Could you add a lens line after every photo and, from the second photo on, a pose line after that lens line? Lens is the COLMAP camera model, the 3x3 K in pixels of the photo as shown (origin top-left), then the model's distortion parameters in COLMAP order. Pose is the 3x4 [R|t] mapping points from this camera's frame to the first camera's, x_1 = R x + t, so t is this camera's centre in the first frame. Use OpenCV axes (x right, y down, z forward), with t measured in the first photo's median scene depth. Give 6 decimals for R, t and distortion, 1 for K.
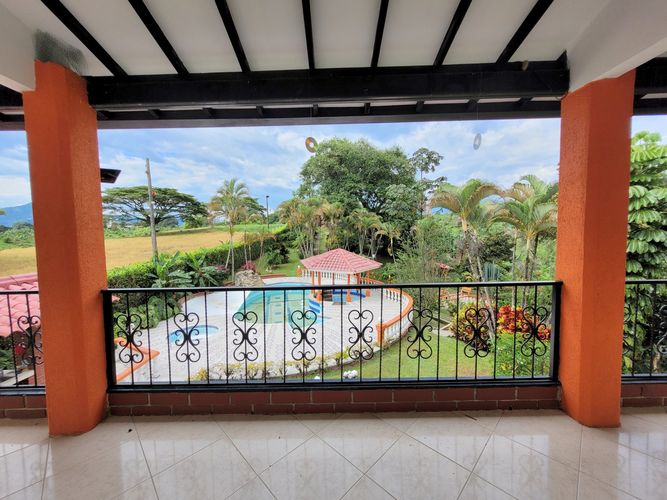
lens RADIAL K [[265.2, 0, 337.9], [0, 265.2, 252.8], [0, 0, 1]] dist [0.003075, 0.000444]
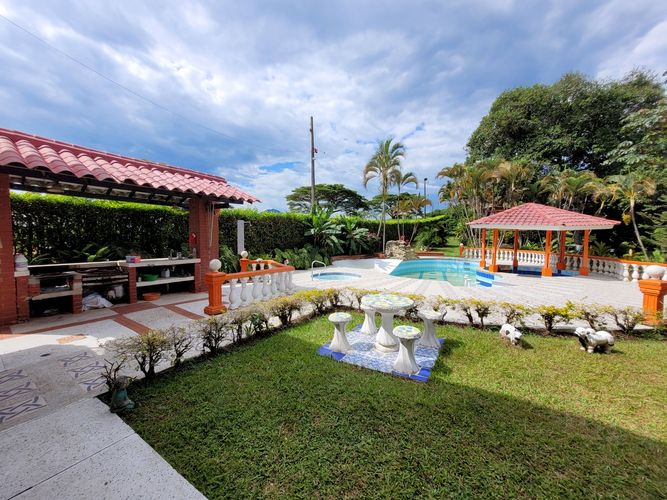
lens RADIAL K [[265.2, 0, 331.6], [0, 265.2, 250.0], [0, 0, 1]] dist [0.003075, 0.000444]
pose [[0.829421, 0.040356, -0.557165, -0.027430], [-0.051803, 0.998646, -0.004784, 0.113984], [0.556217, 0.032830, 0.830388, 0.120310]]
